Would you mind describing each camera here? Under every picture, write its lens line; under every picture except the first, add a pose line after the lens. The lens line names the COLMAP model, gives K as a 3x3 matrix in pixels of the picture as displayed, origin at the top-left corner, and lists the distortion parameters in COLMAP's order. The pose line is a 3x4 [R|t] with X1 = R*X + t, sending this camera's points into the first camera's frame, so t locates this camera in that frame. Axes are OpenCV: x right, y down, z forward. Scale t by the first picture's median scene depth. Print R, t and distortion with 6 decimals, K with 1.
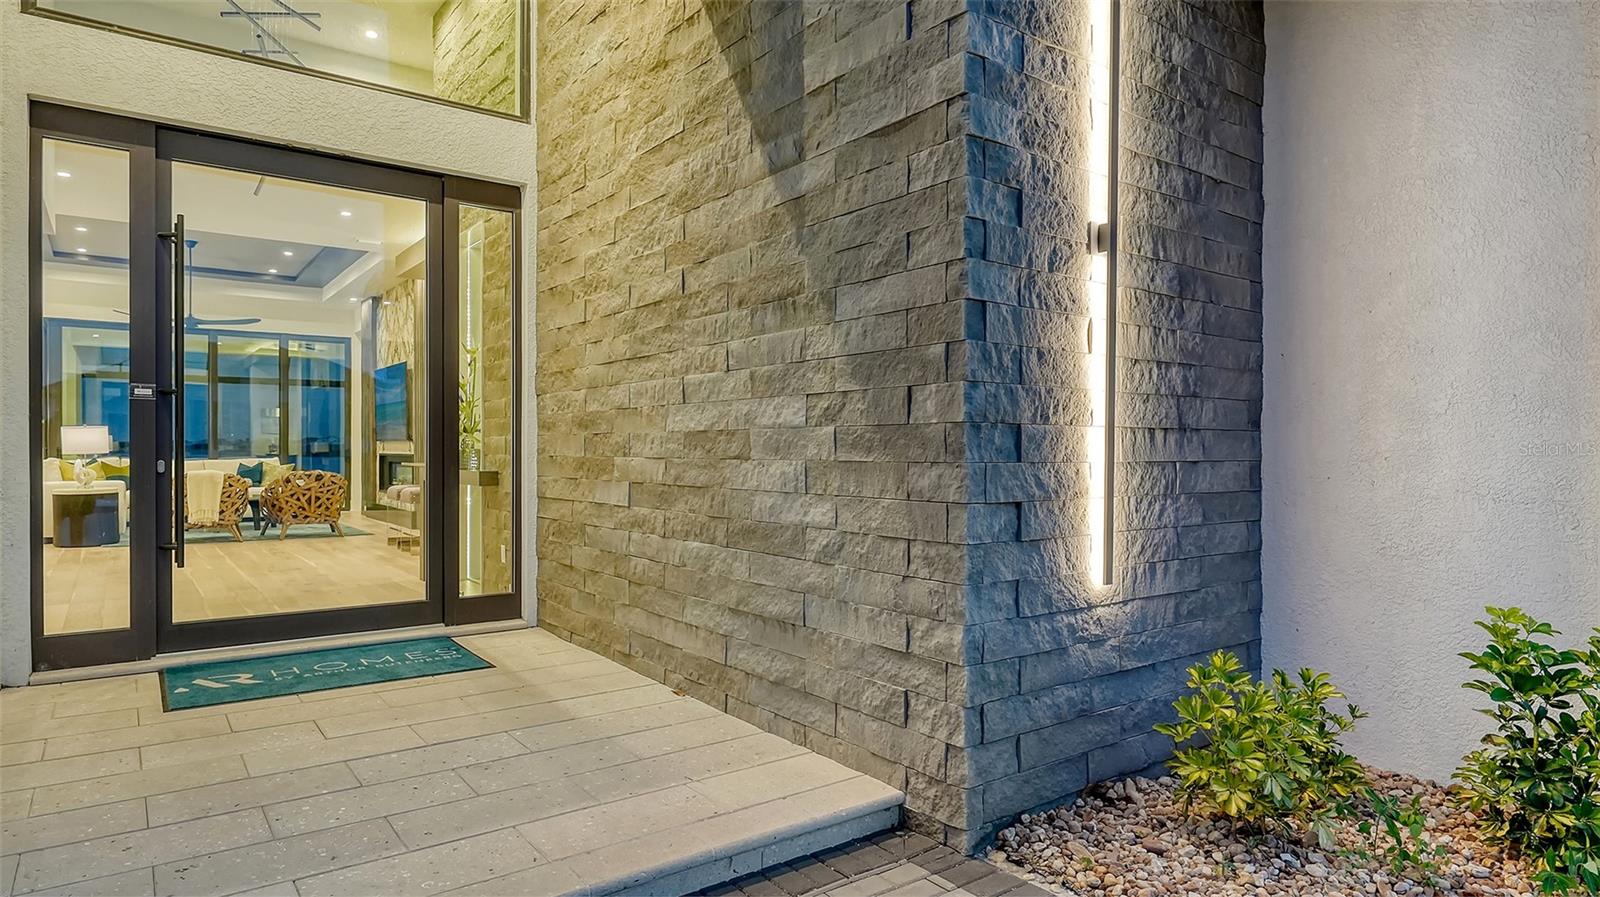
lens RADIAL K [[918.2, 0, 800.0], [0, 918.2, 448.5], [0, 0, 1]] dist [0.000968, -0.000103]
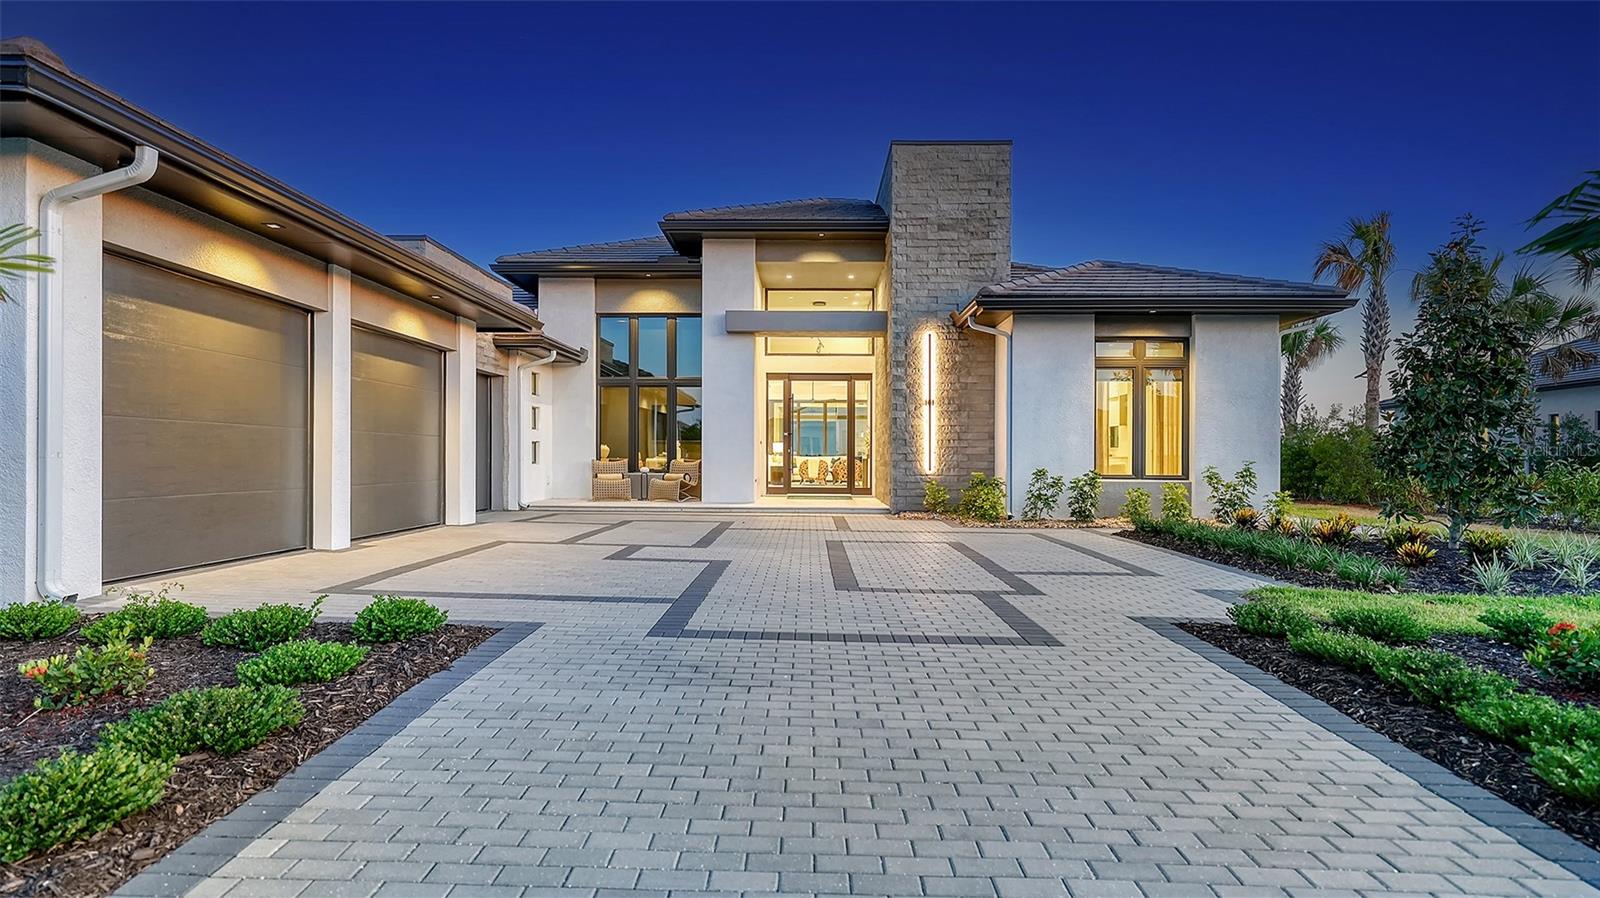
lens RADIAL K [[823.2, 0, 761.4], [0, 823.2, 438.2], [0, 0, 1]] dist [0.002527, 0.001340]
pose [[0.766270, -0.014434, -0.642356, 1.815701], [-0.005750, 0.999554, -0.029319, 0.077668], [0.642492, 0.026160, 0.765845, -2.200392]]
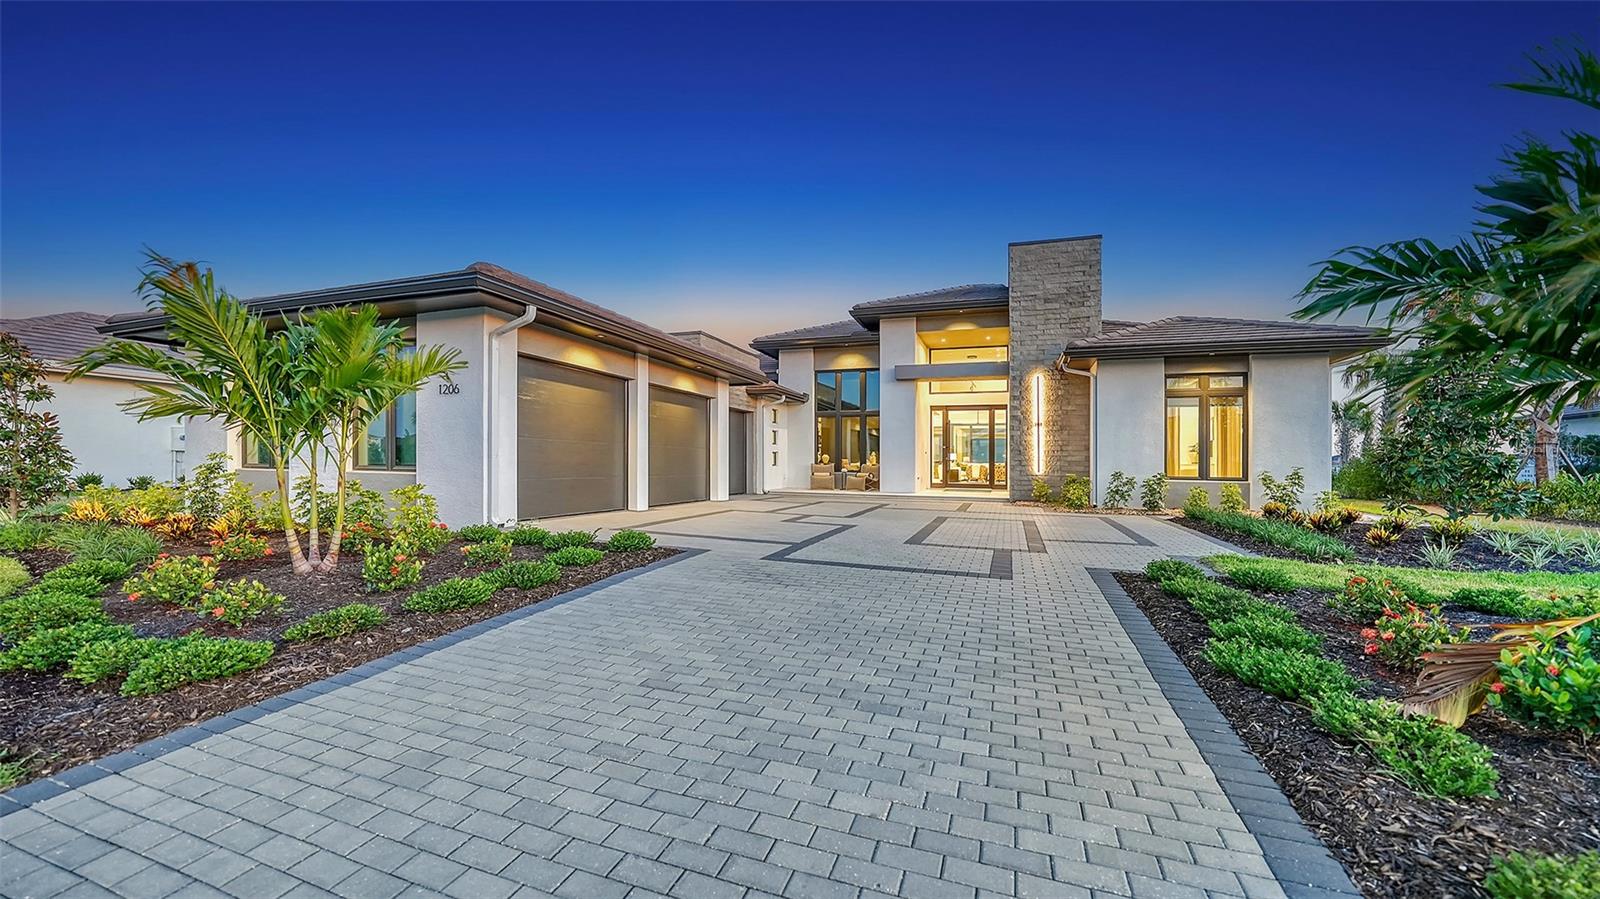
lens RADIAL K [[560.8, 0, 800.0], [0, 560.8, 449.5], [0, 0, 1]] dist [-0.026074, 0.000025]
pose [[0.553501, -0.017482, -0.832665, 2.100610], [-0.012835, 0.999482, -0.029516, 0.087234], [0.832750, 0.027025, 0.552990, -2.123450]]
